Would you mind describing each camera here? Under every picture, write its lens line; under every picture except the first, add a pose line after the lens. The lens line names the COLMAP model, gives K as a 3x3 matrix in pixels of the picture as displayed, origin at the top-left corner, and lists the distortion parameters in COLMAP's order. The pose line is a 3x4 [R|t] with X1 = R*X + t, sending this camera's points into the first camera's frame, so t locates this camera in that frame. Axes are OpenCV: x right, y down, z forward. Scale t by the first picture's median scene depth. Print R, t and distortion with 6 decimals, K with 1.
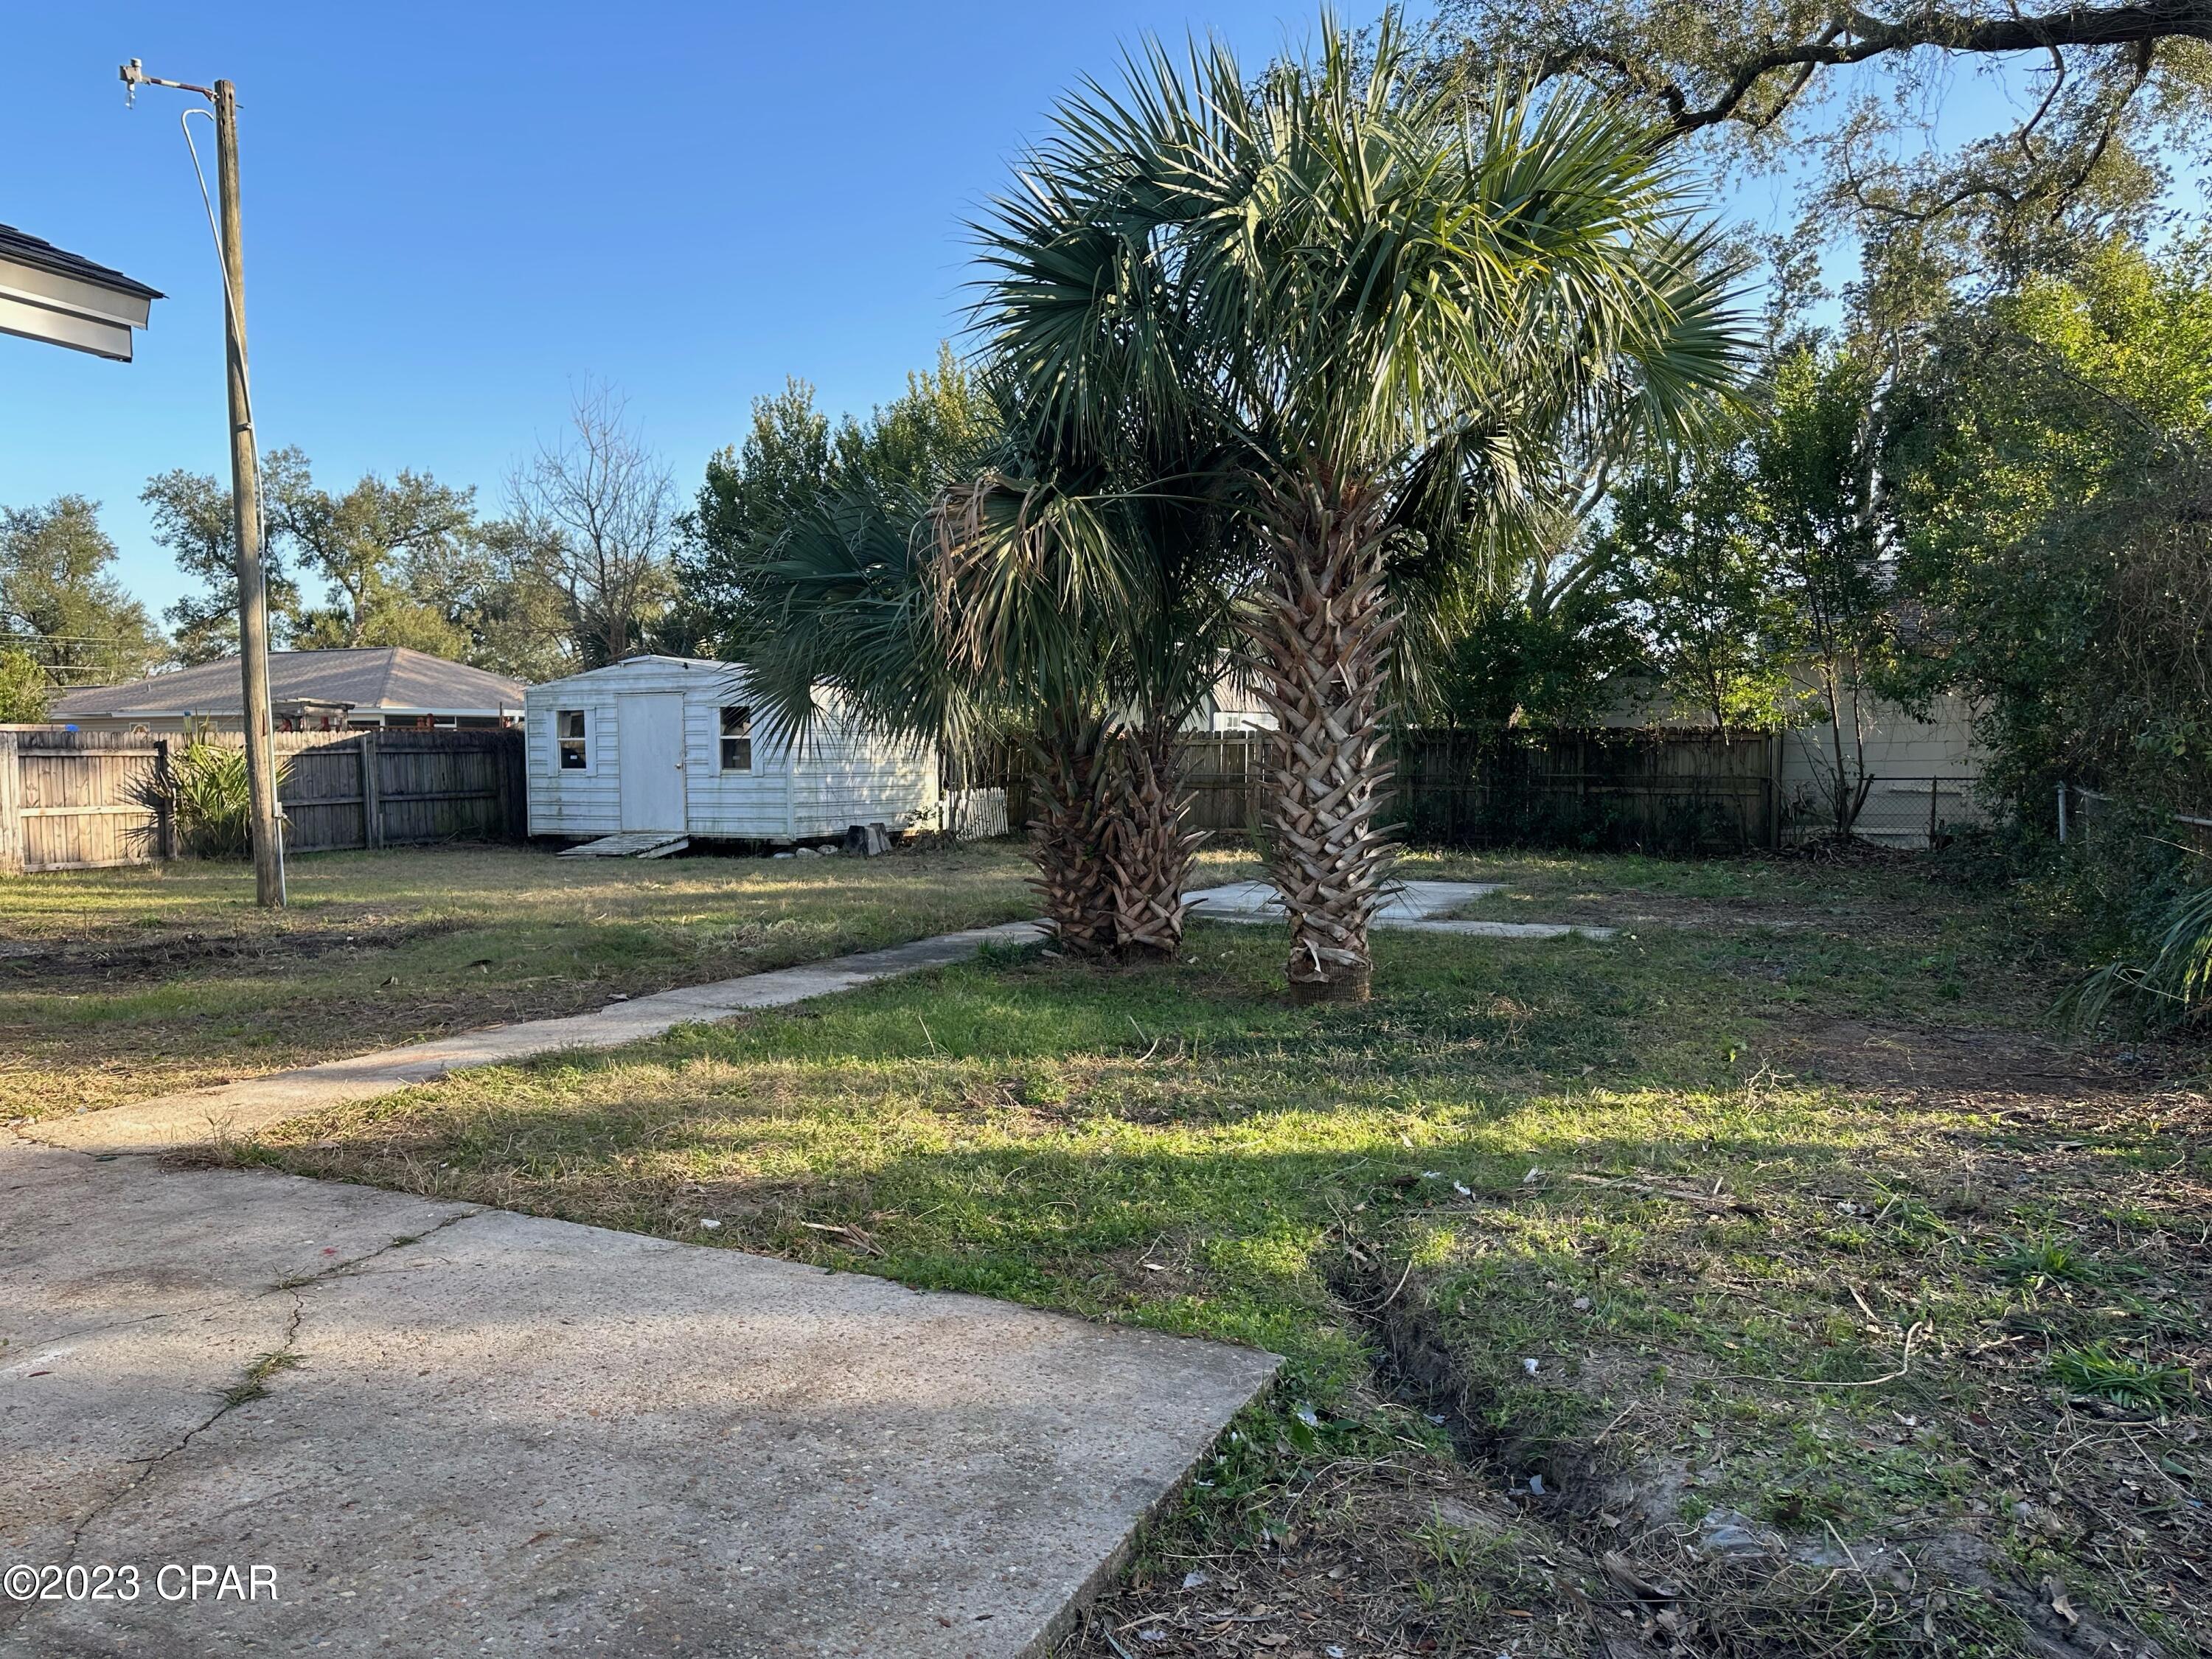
lens RADIAL K [[1568.3, 0, 1105.9], [0, 1568.3, 839.4], [0, 0, 1]] dist [0.047298, -0.034795]
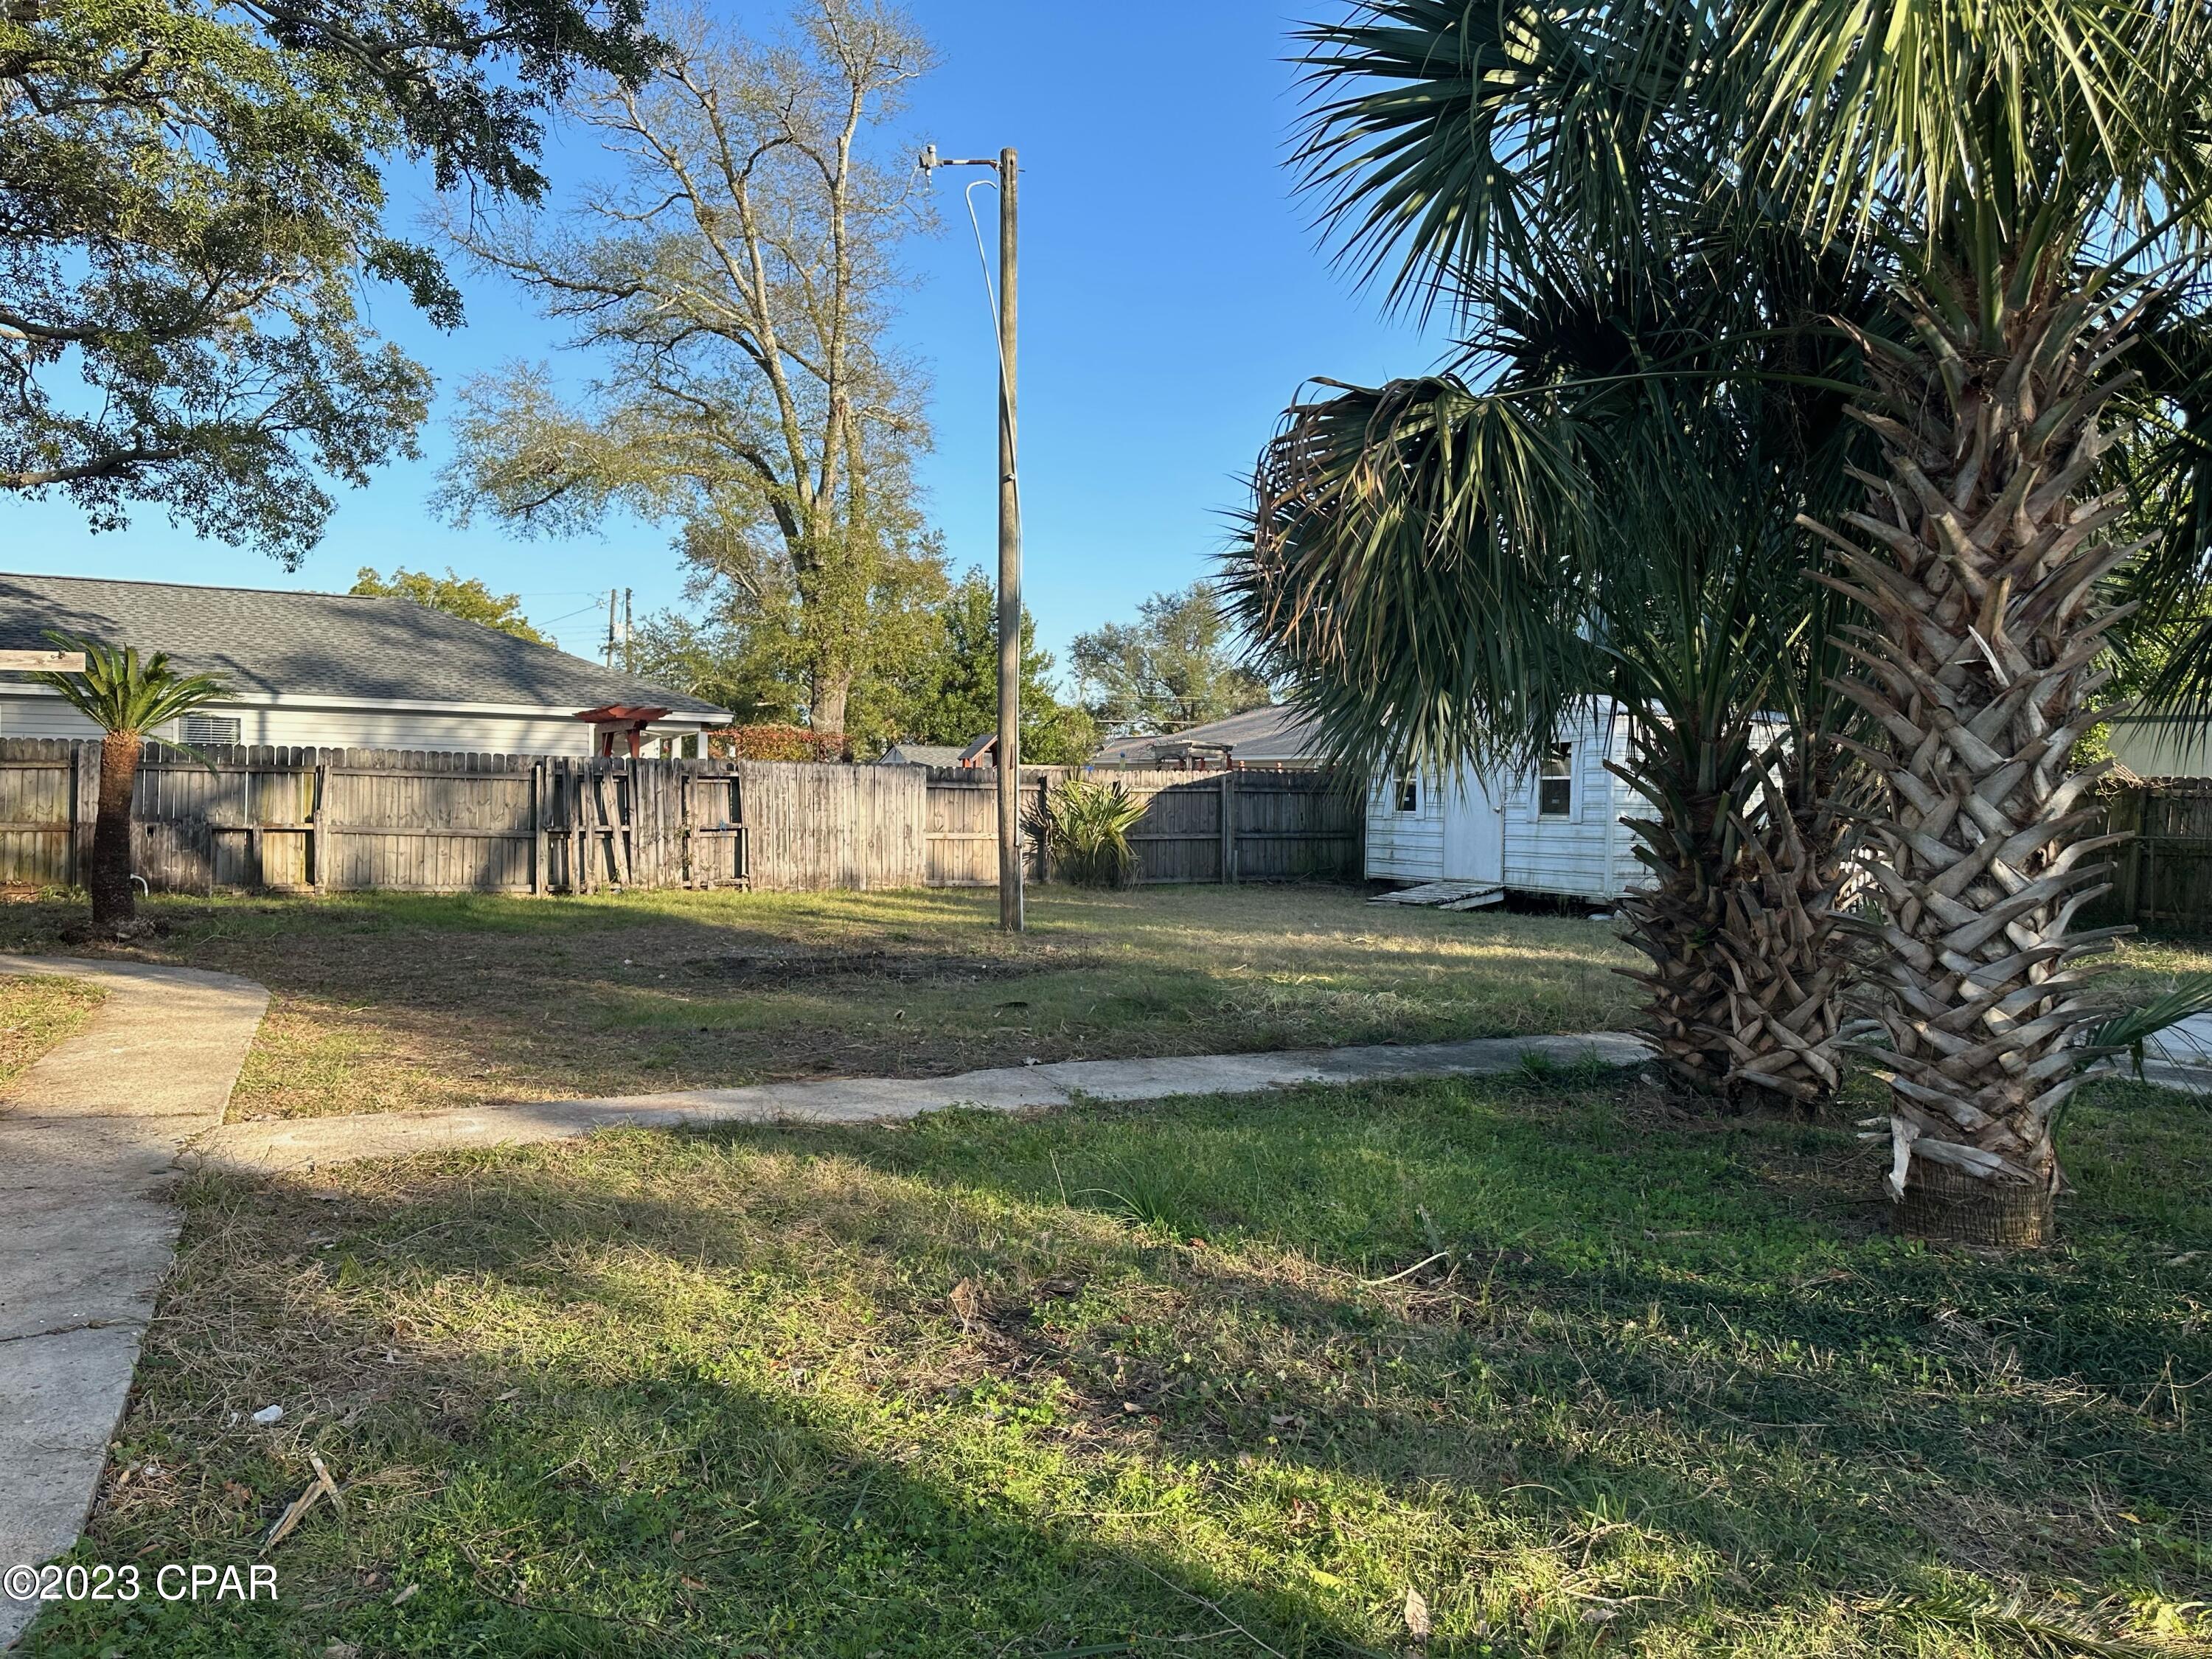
lens RADIAL K [[1568.3, 0, 1099.4], [0, 1568.3, 837.1], [0, 0, 1]] dist [0.047298, -0.034795]
pose [[0.773375, 0.034759, -0.632996, 0.223567], [-0.056091, 0.998332, -0.013710, -0.011699], [0.631463, 0.046108, 0.774034, 0.315807]]
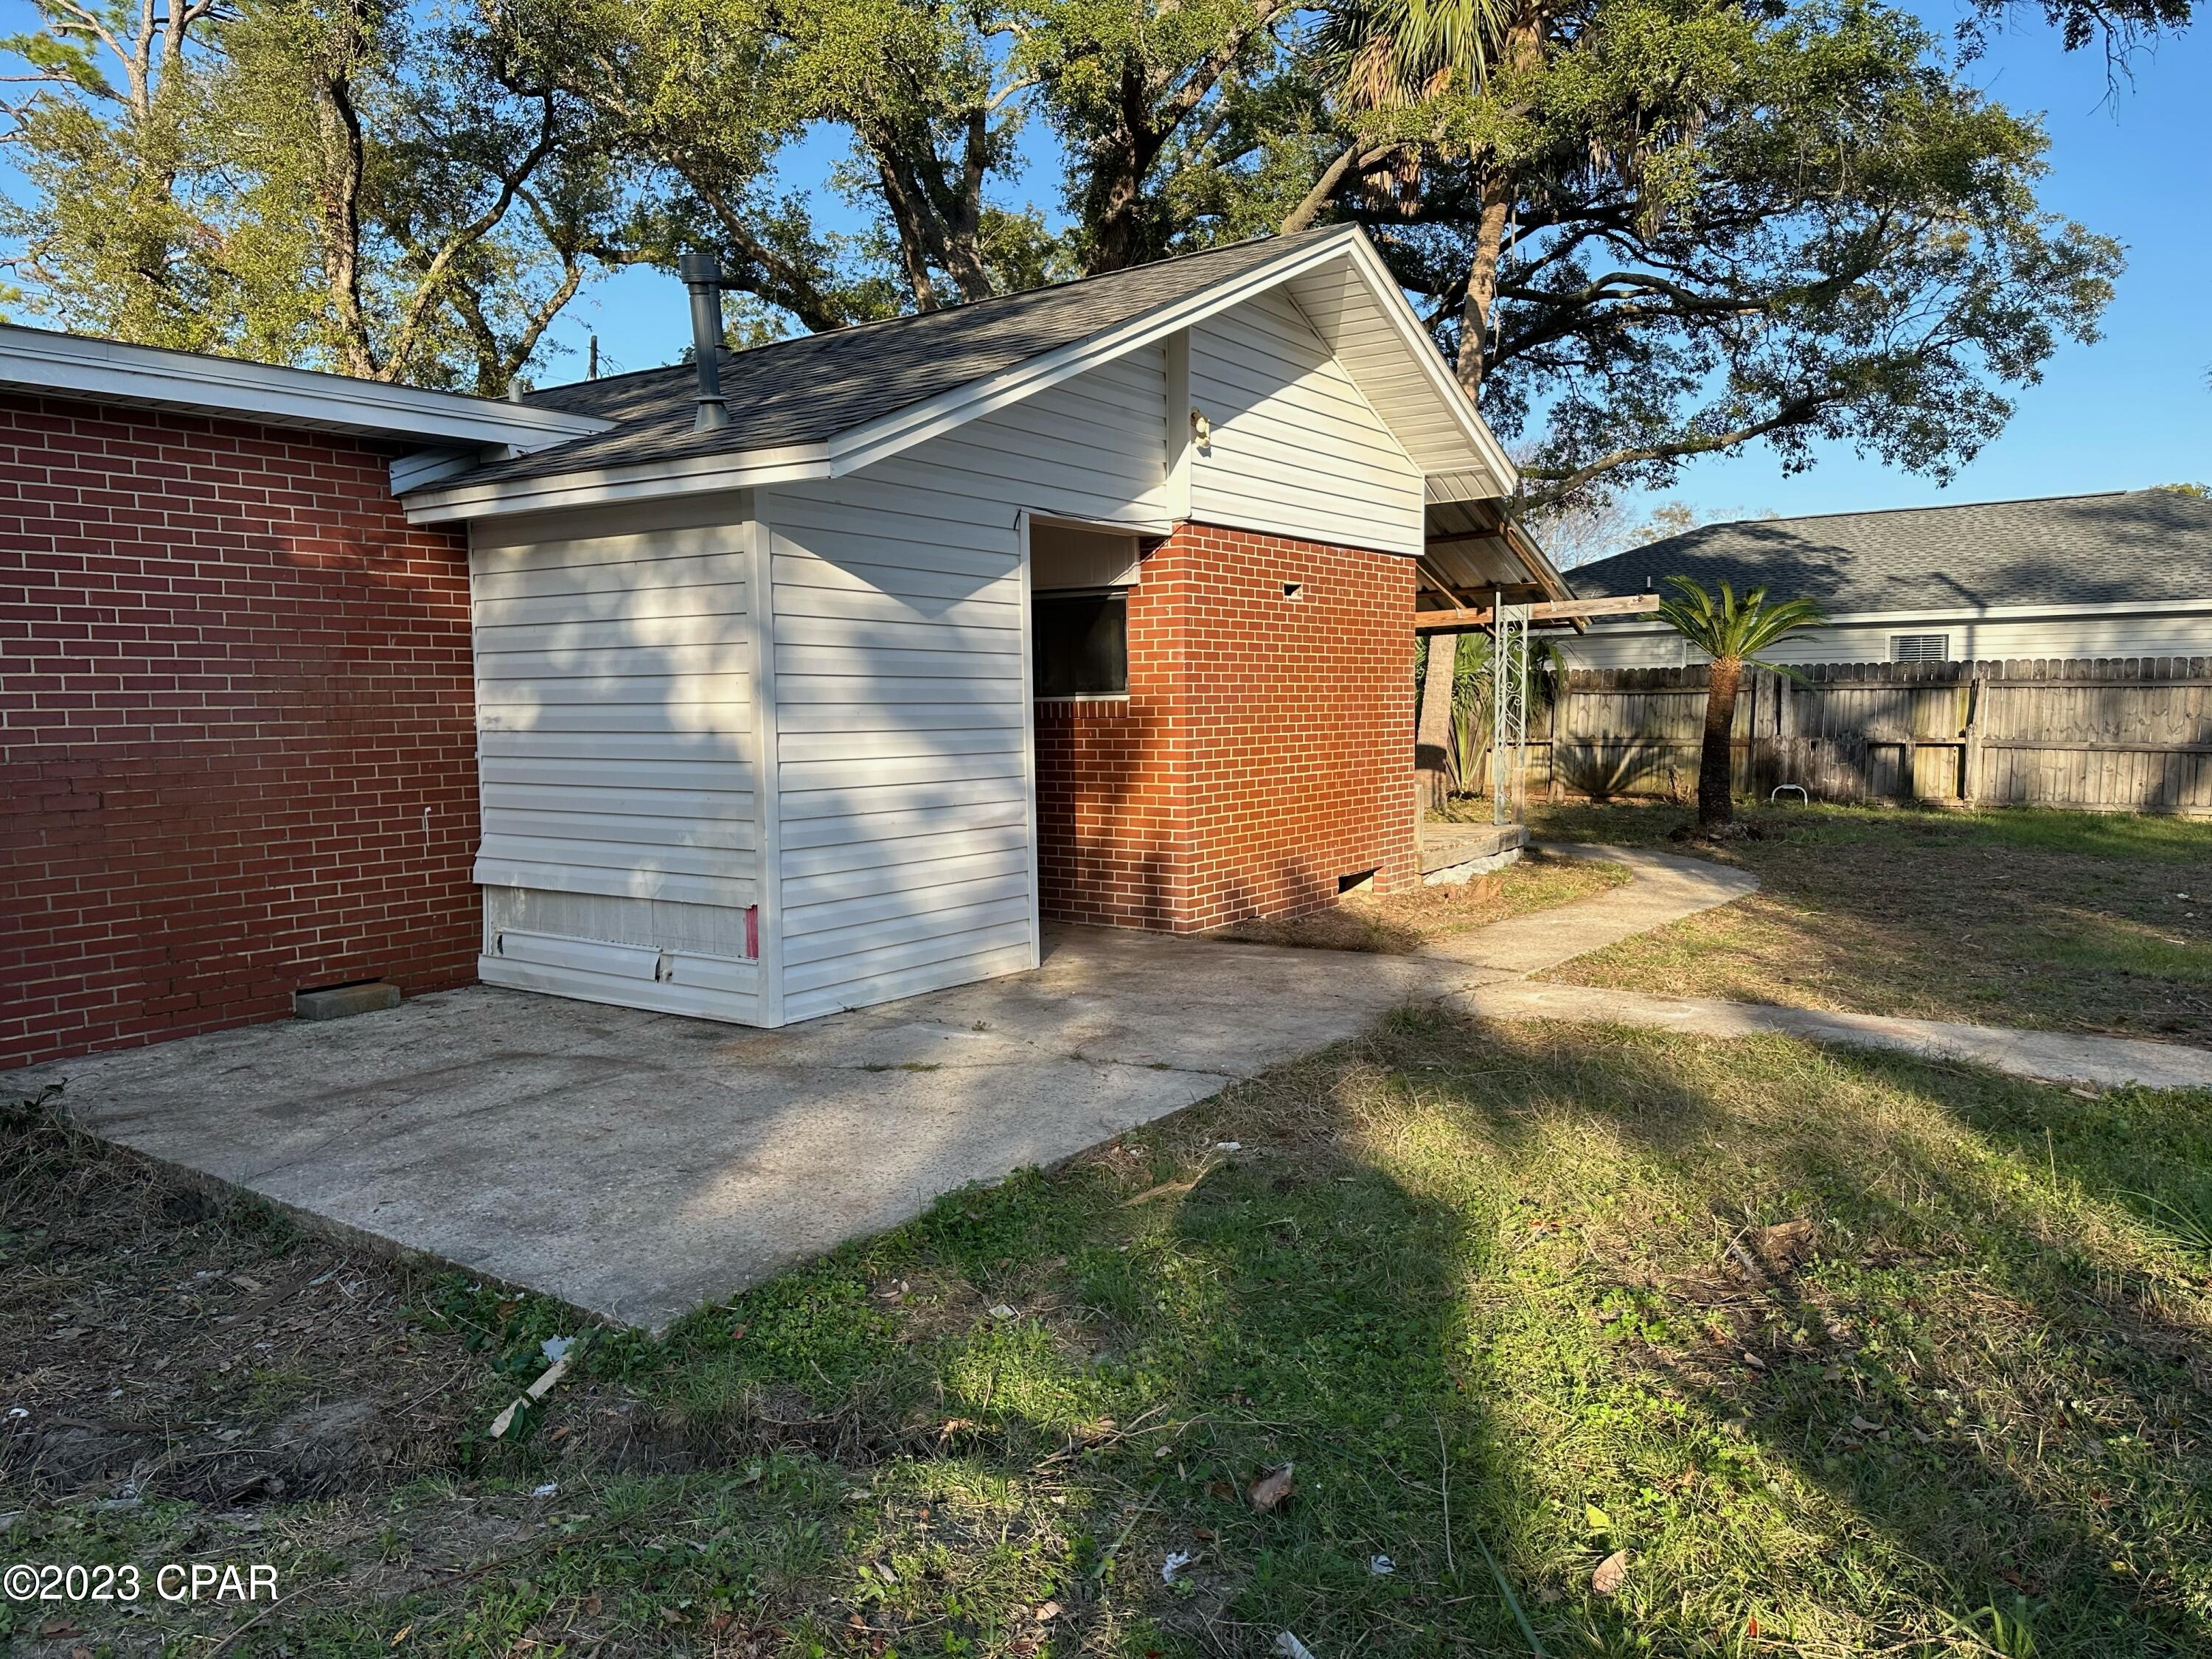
lens RADIAL K [[1568.3, 0, 1096.1], [0, 1568.3, 828.9], [0, 0, 1]] dist [0.047298, -0.034795]
pose [[-0.188745, 0.084039, -0.978424, 0.341805], [-0.044068, 0.994603, 0.093930, -0.023658], [0.981037, 0.060846, -0.184023, 0.504836]]
